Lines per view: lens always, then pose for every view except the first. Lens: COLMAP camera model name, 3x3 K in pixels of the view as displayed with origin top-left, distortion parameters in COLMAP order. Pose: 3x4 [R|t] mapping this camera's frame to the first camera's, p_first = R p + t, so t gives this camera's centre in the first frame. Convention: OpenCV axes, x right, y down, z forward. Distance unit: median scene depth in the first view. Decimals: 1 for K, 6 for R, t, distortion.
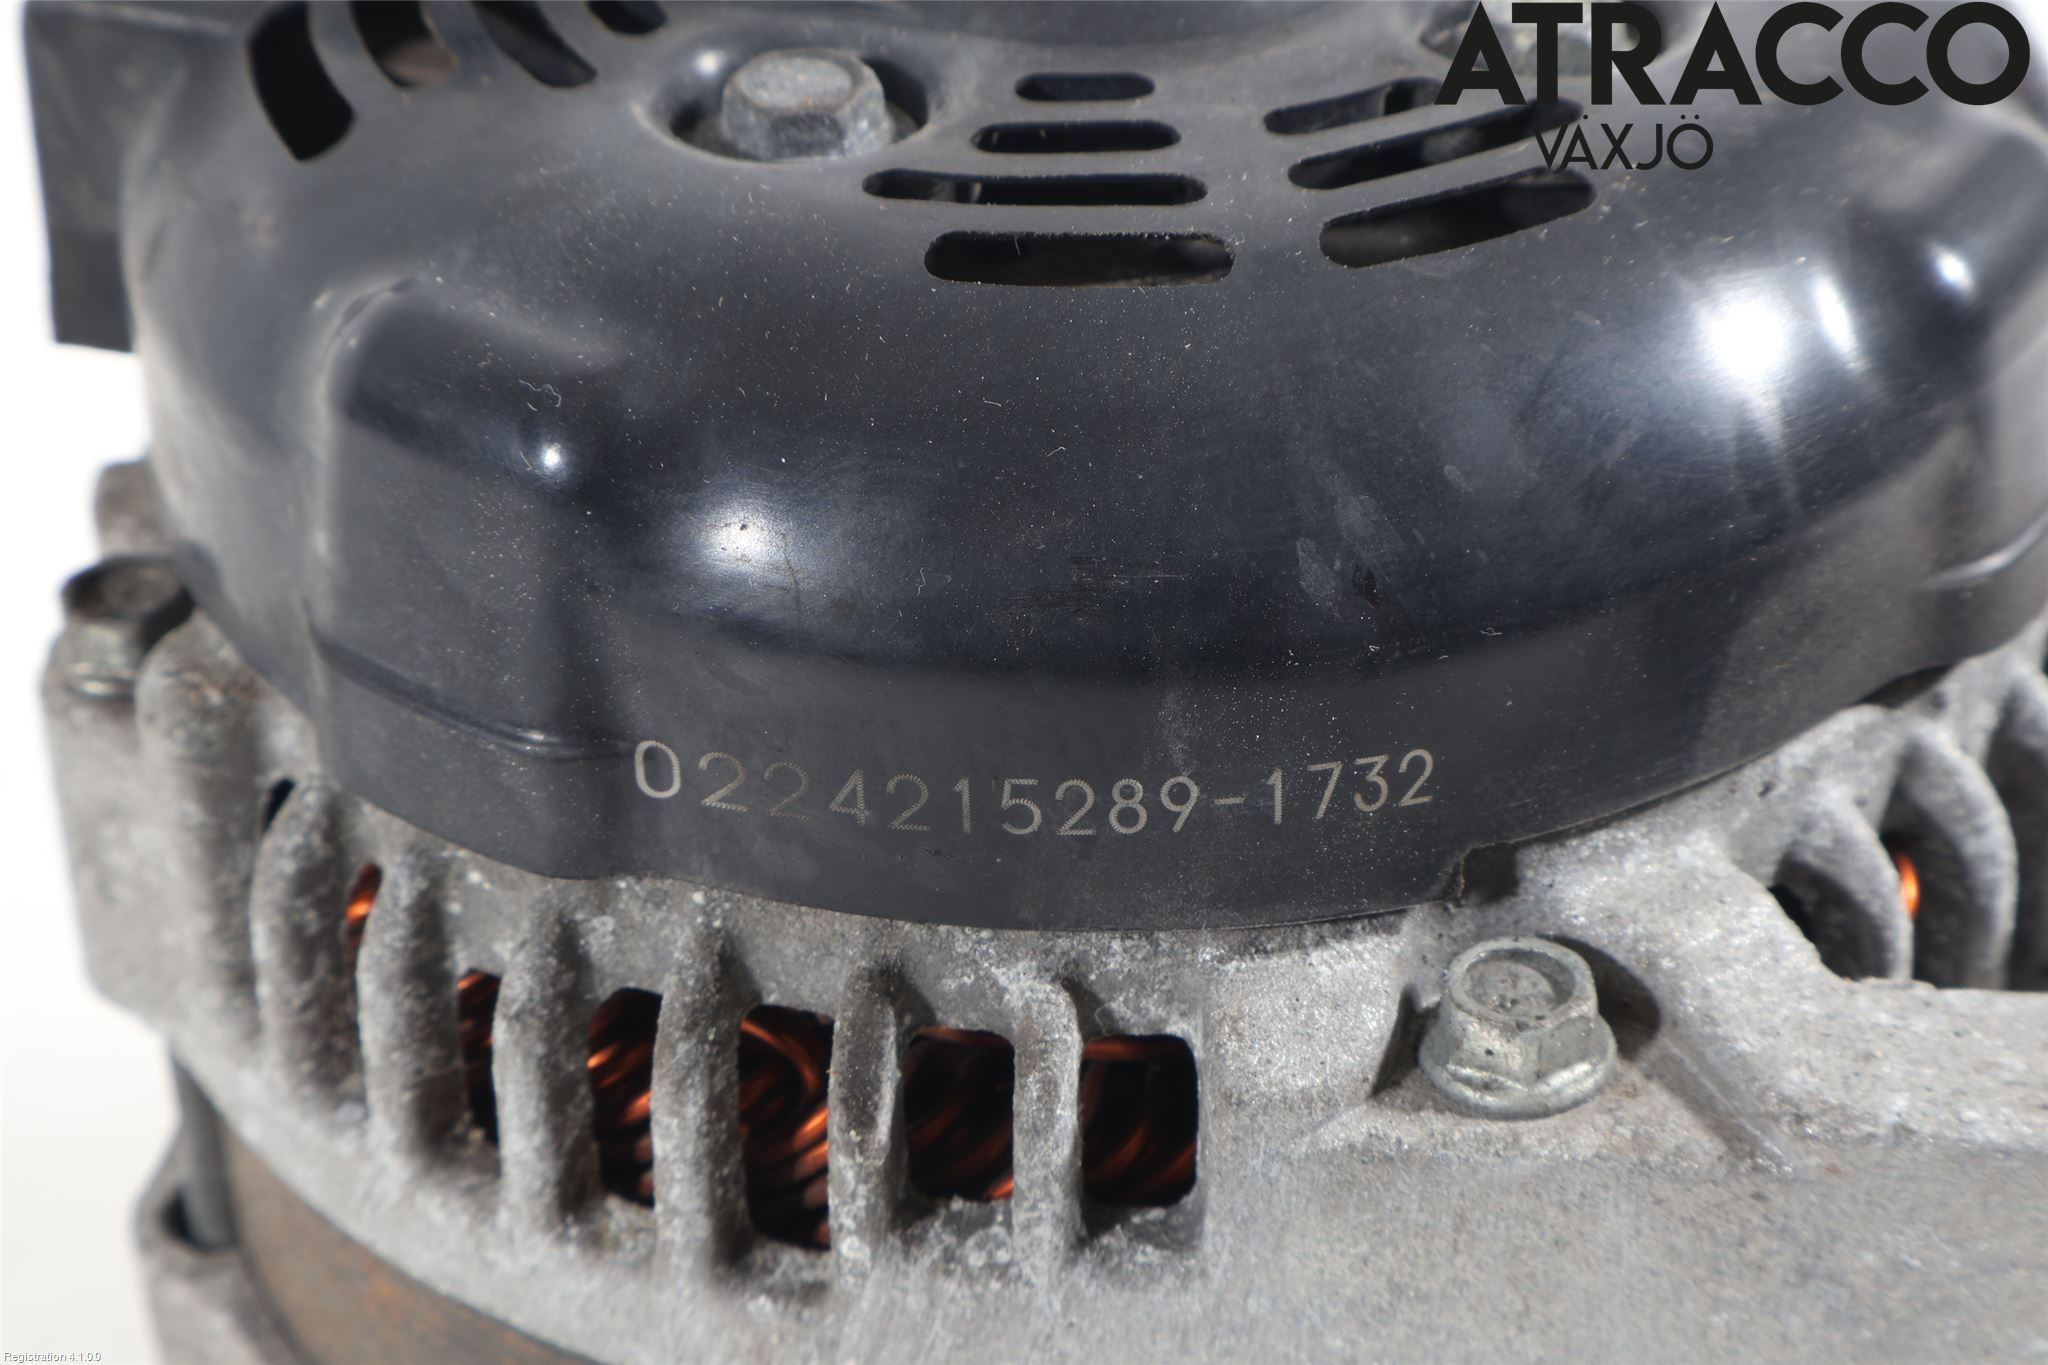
lens RADIAL K [[4255.0, 0, 1027.8], [0, 4255.0, 687.9], [0, 0, 1]] dist [0.058988, 0.000000]
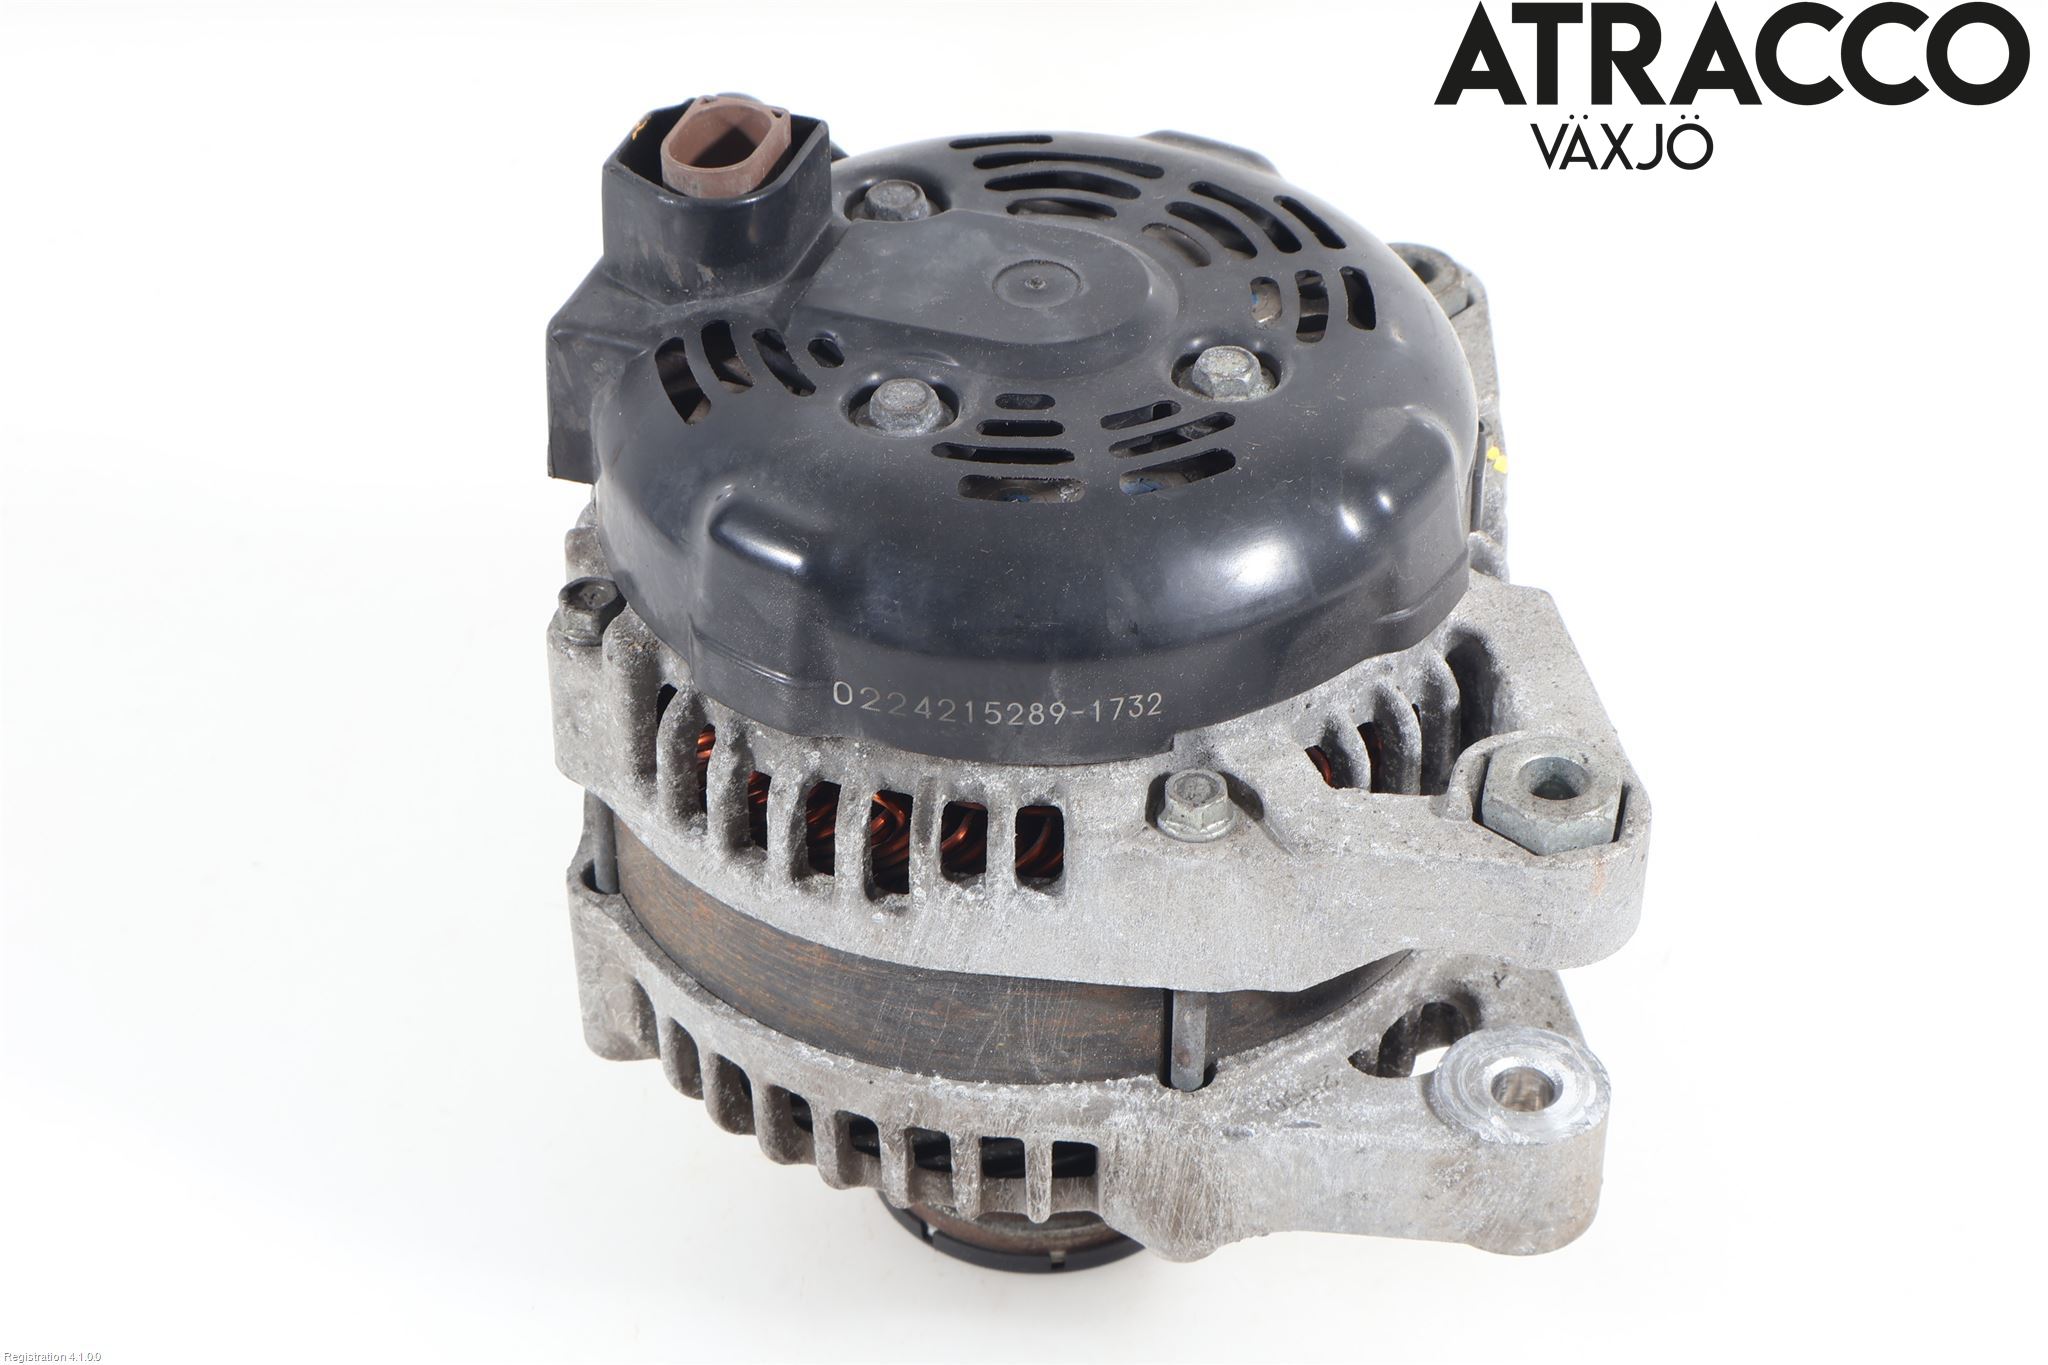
lens RADIAL K [[4255.0, 0, 1013.2], [0, 4255.0, 691.1], [0, 0, 1]] dist [0.058988, 0.000000]
pose [[0.999802, 0.018688, 0.006872, -0.006600], [-0.019098, 0.997683, 0.065298, -0.137781], [-0.005636, -0.065416, 0.997842, -1.373473]]
